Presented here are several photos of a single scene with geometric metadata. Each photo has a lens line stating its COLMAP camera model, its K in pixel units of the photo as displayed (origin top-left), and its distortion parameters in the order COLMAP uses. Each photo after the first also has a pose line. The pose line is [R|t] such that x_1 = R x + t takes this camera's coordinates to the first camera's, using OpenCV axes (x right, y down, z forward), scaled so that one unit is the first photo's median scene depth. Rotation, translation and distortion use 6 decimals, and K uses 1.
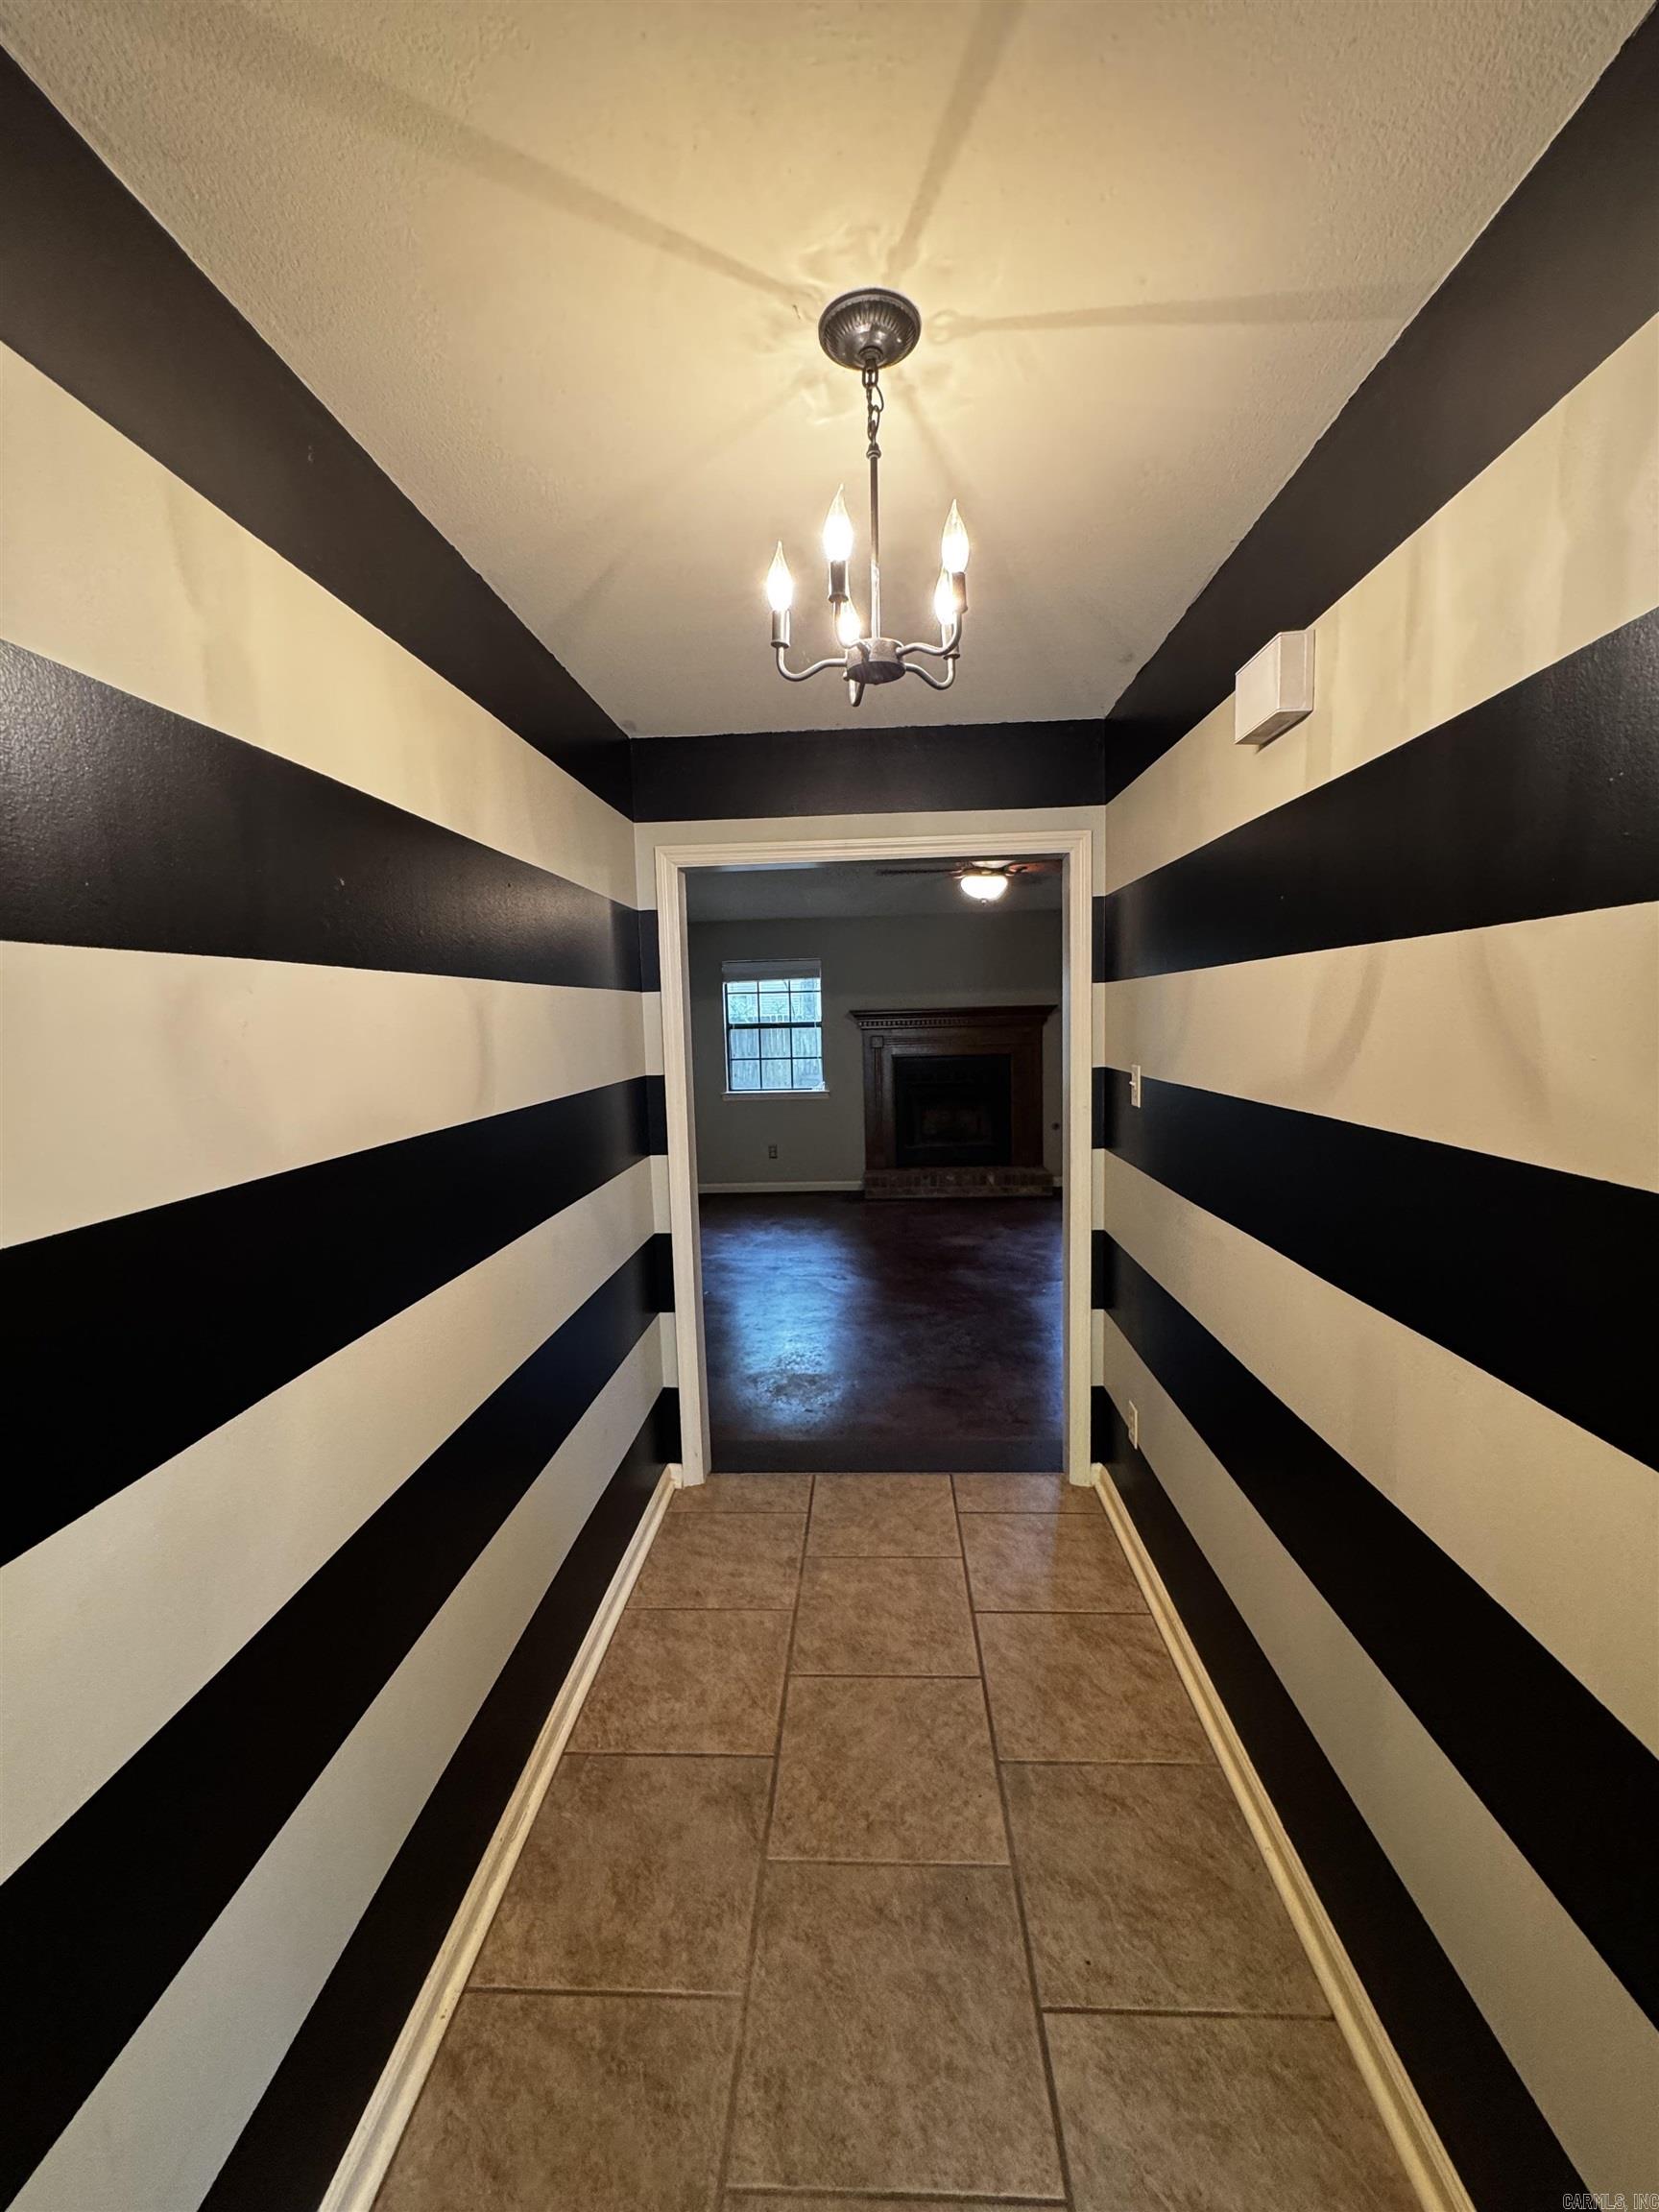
lens RADIAL K [[887.5, 0, 830.2], [0, 887.5, 1101.9], [0, 0, 1]] dist [-0.001772, 0.000210]
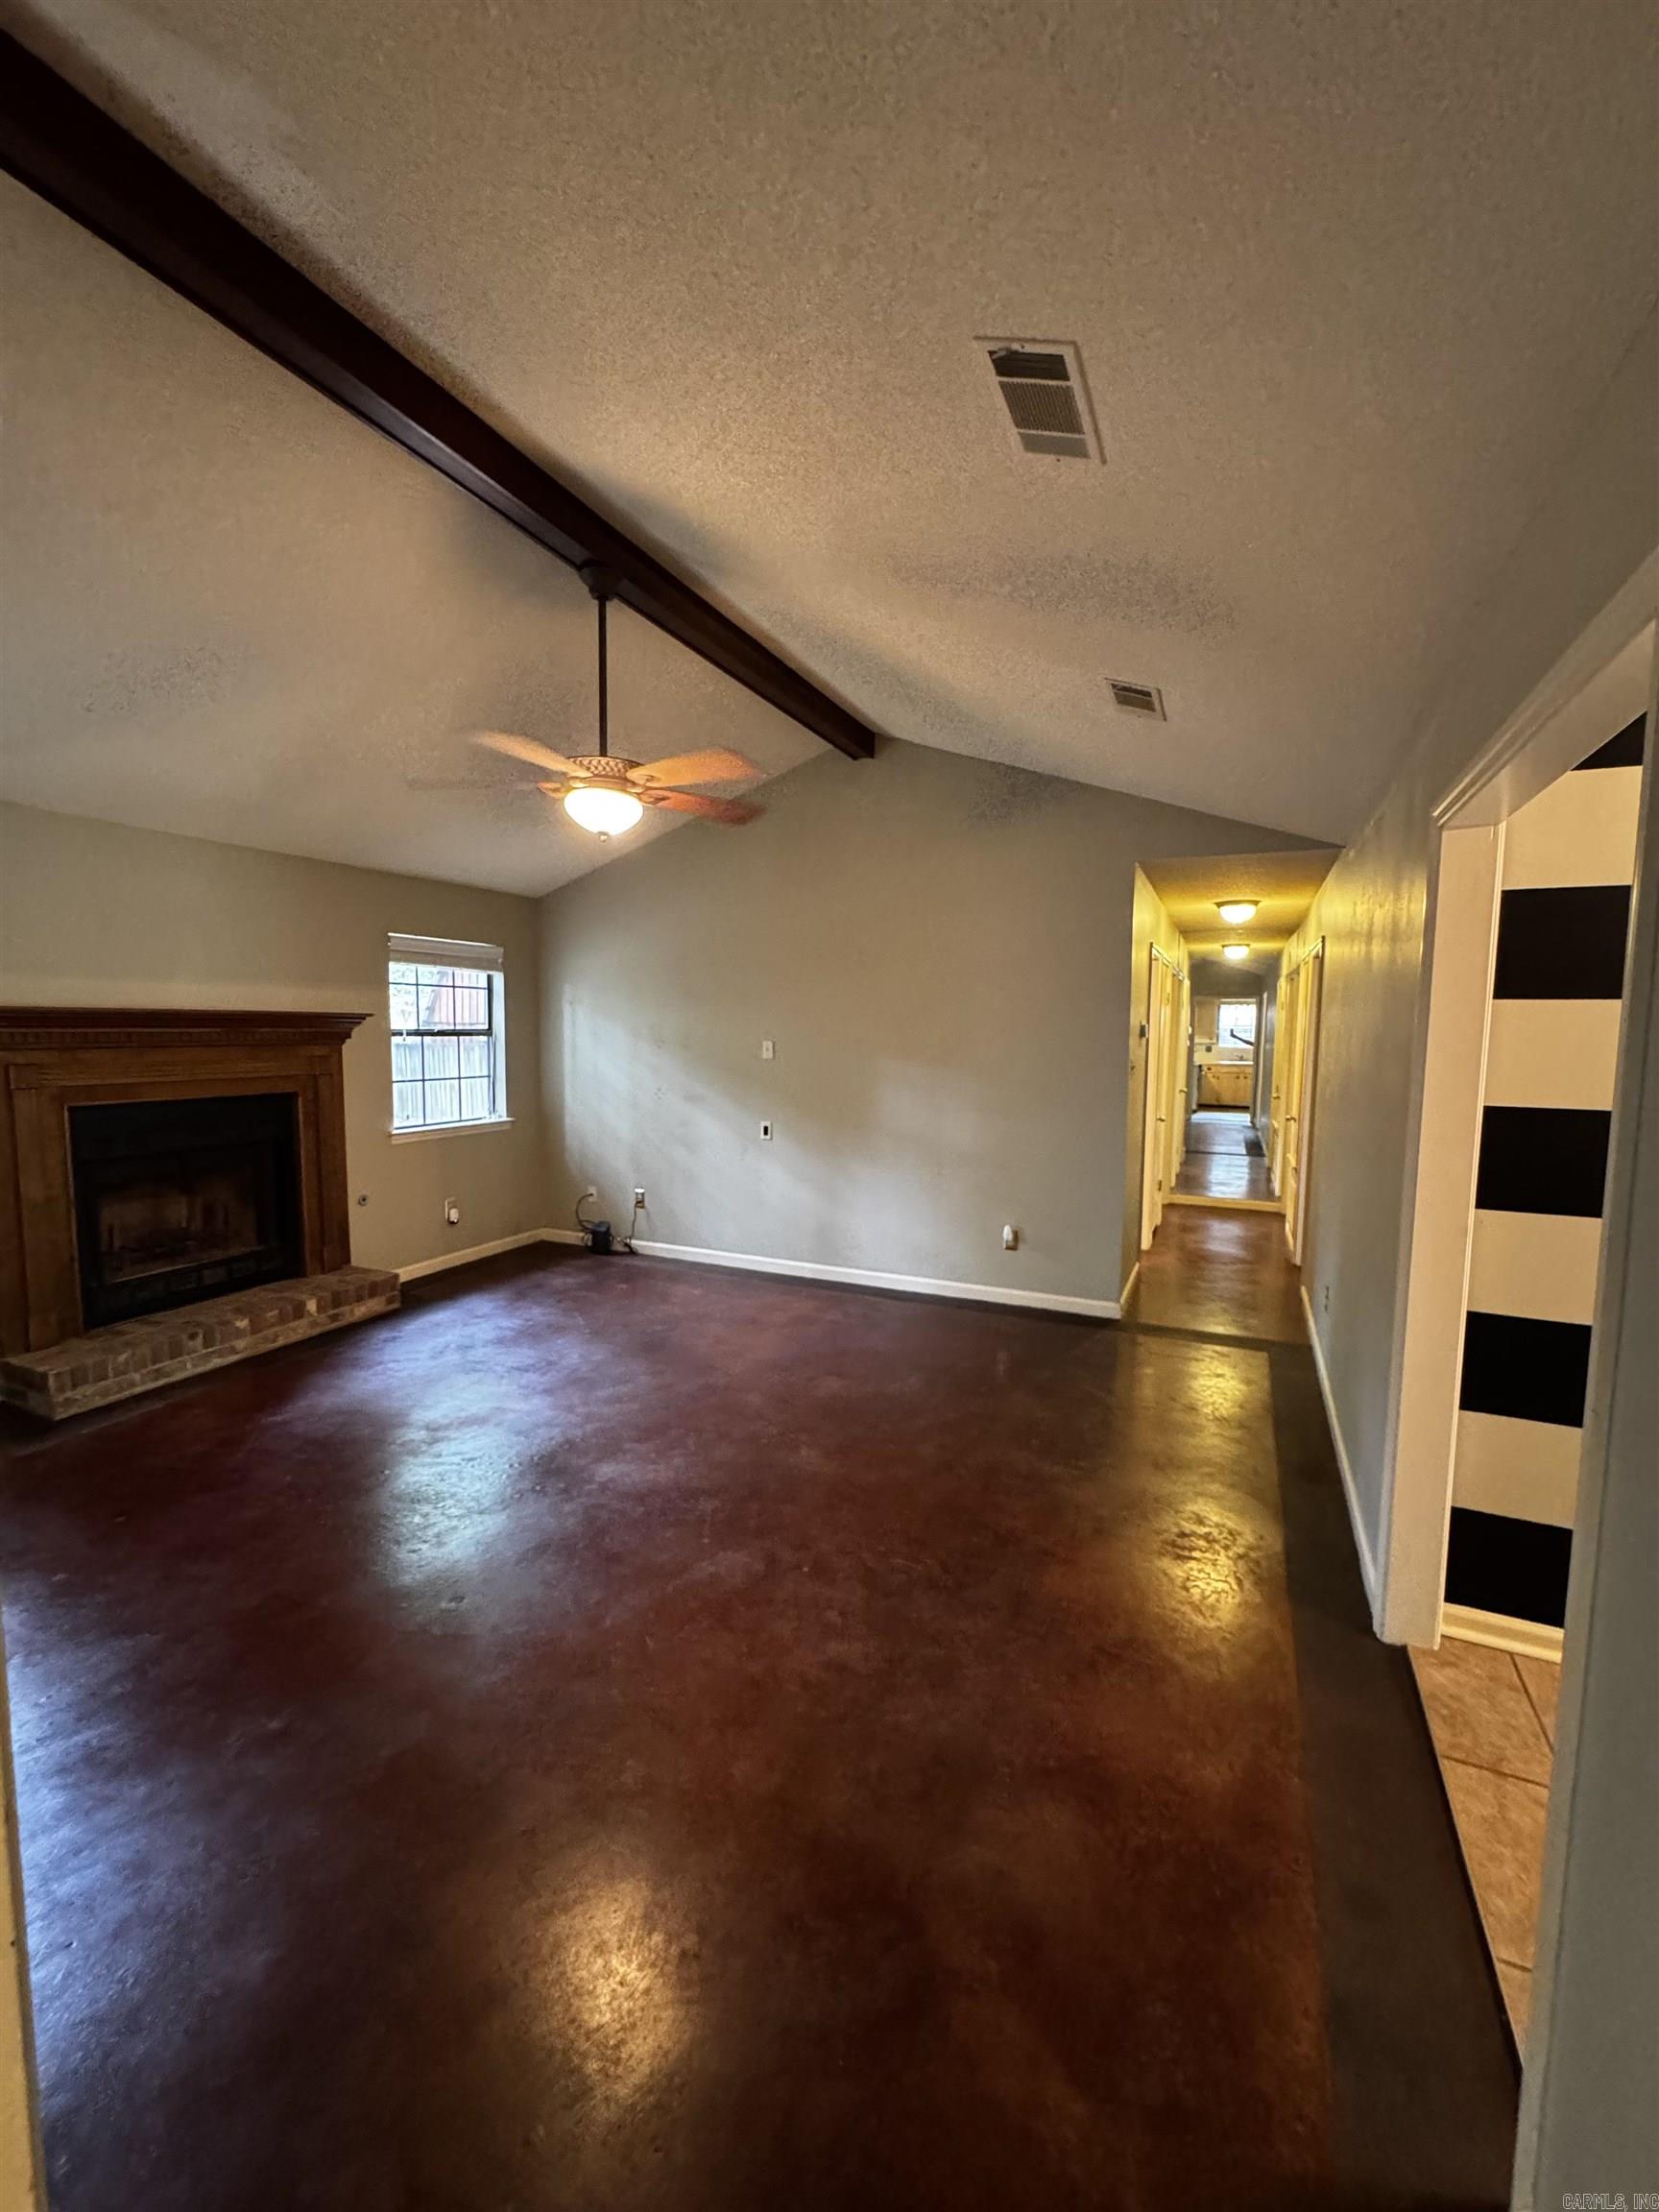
lens RADIAL K [[887.5, 0, 837.8], [0, 887.5, 1107.4], [0, 0, 1]] dist [-0.001772, 0.000210]
pose [[0.354150, -0.055650, 0.933531, -0.834905], [0.066167, 0.997217, 0.034345, -0.144620], [-0.932845, 0.049606, 0.356847, 1.623900]]
